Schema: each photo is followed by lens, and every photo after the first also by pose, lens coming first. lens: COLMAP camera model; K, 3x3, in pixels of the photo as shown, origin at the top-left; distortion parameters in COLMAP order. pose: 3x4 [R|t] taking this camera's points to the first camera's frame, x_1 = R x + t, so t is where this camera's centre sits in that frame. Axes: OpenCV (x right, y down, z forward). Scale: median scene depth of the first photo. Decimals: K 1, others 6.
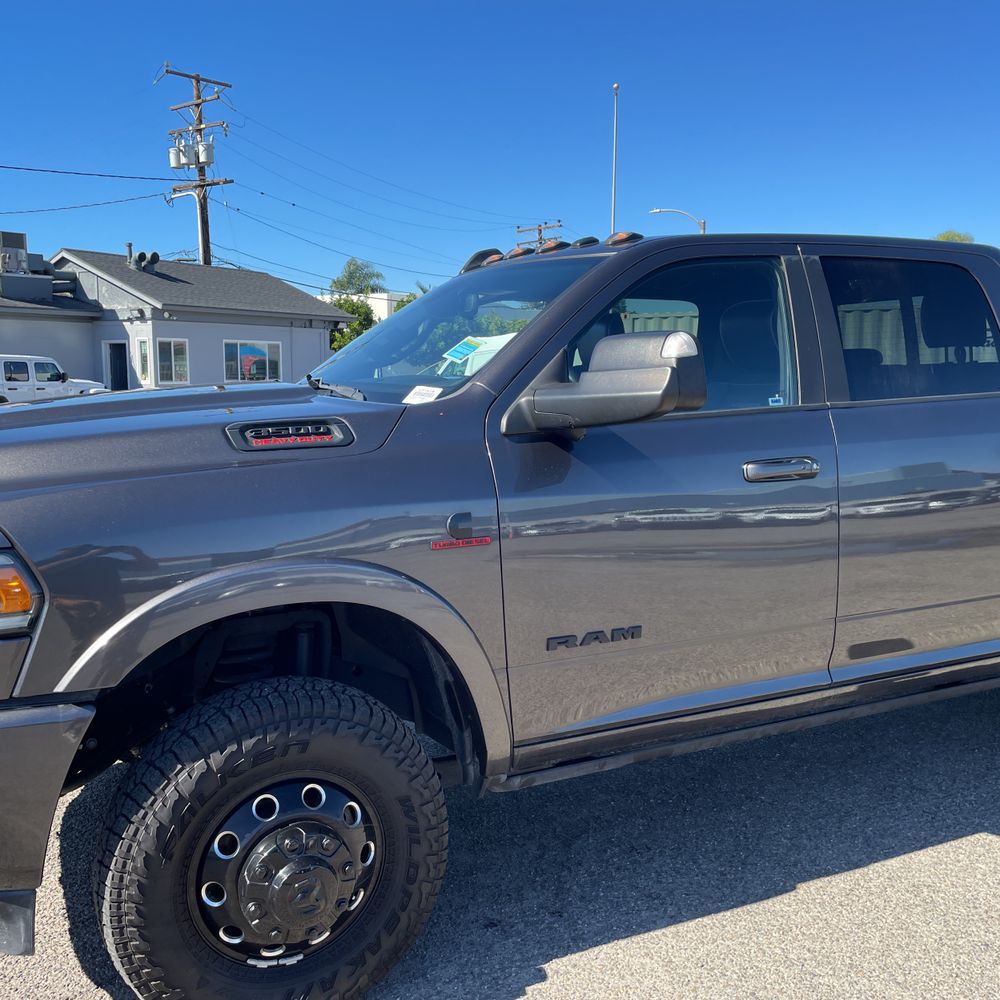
lens RADIAL K [[1008.1, 0, 500.0], [0, 1008.1, 500.0], [0, 0, 1]] dist [0.092866, -0.145776]
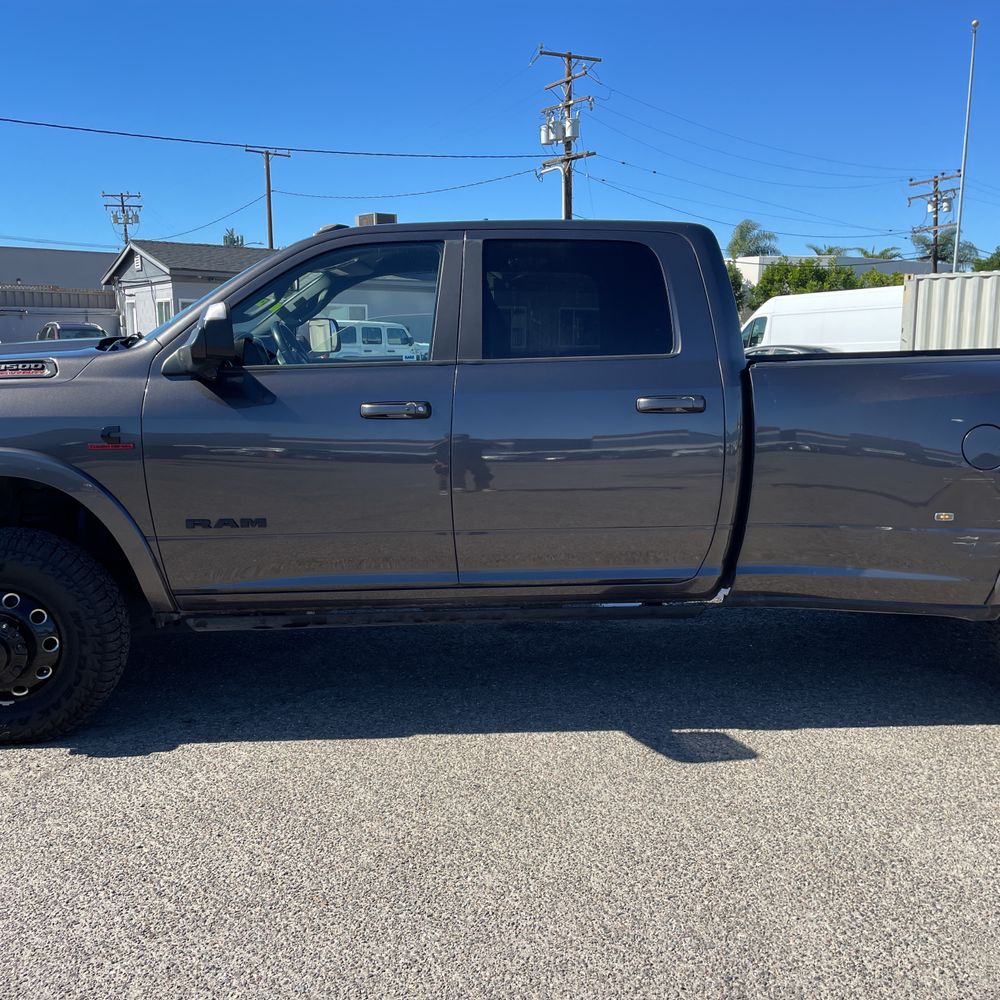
lens RADIAL K [[1008.1, 0, 500.0], [0, 1008.1, 500.0], [0, 0, 1]] dist [0.092866, -0.145776]
pose [[0.923604, 0.068515, -0.377175, 0.090132], [-0.055885, 0.997452, 0.044343, 0.001989], [0.379252, -0.019877, 0.925080, -0.014052]]
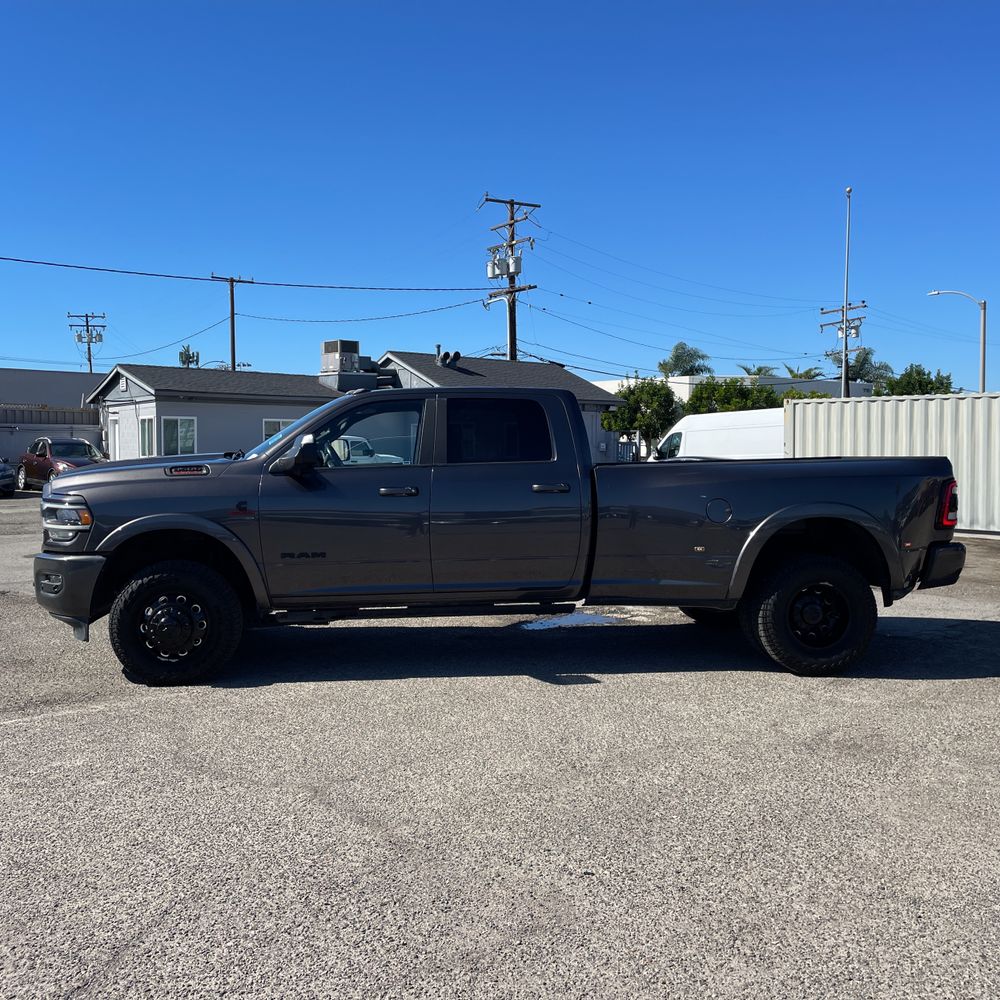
lens RADIAL K [[1008.1, 0, 500.0], [0, 1008.1, 500.0], [0, 0, 1]] dist [0.092866, -0.145776]
pose [[0.941277, 0.023566, -0.336813, 0.128796], [-0.048878, 0.996564, -0.066872, 0.013363], [0.334080, 0.079407, 0.939194, -0.110360]]
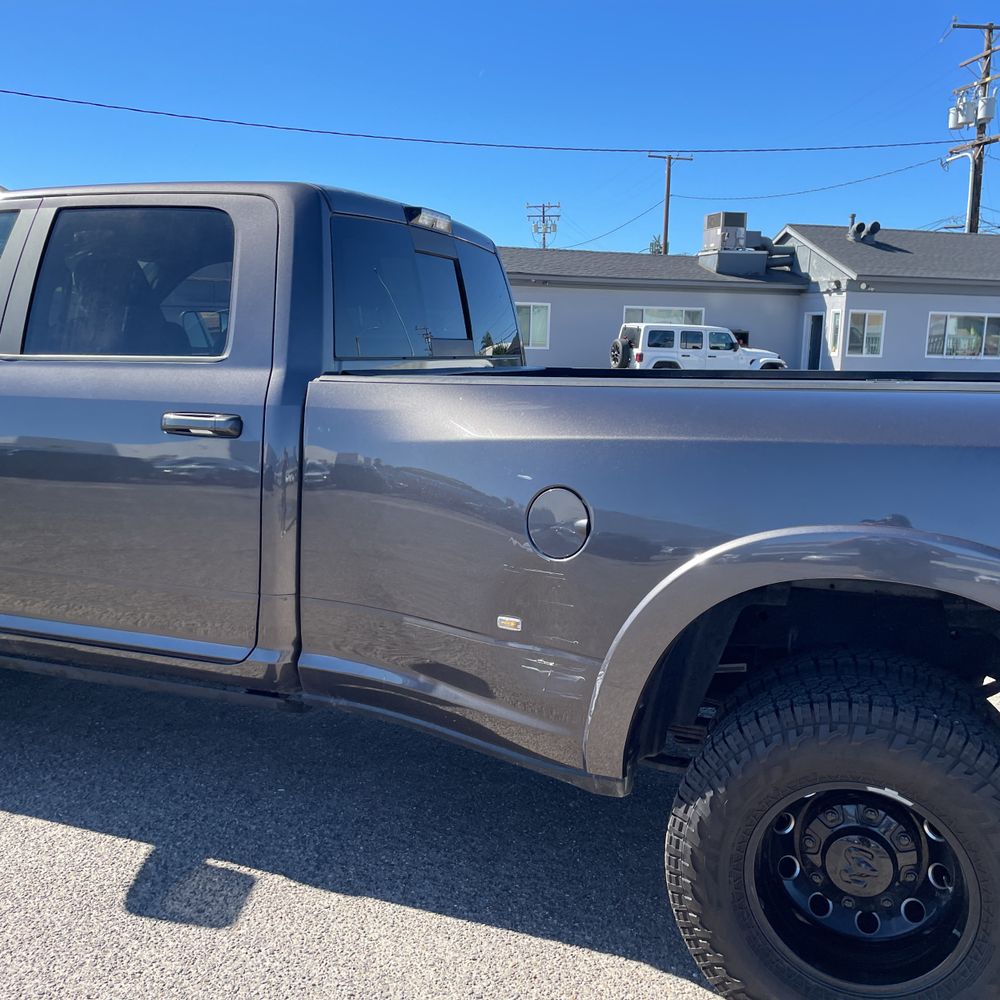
lens RADIAL K [[1004.6, 0, 500.0], [0, 1004.6, 500.0], [0, 0, 1]] dist [0.100020, -0.125536]
pose [[0.691786, 0.140124, -0.708377, 0.151395], [-0.122434, 0.989549, 0.076177, -0.009765], [0.711647, 0.034031, 0.701712, 0.070191]]
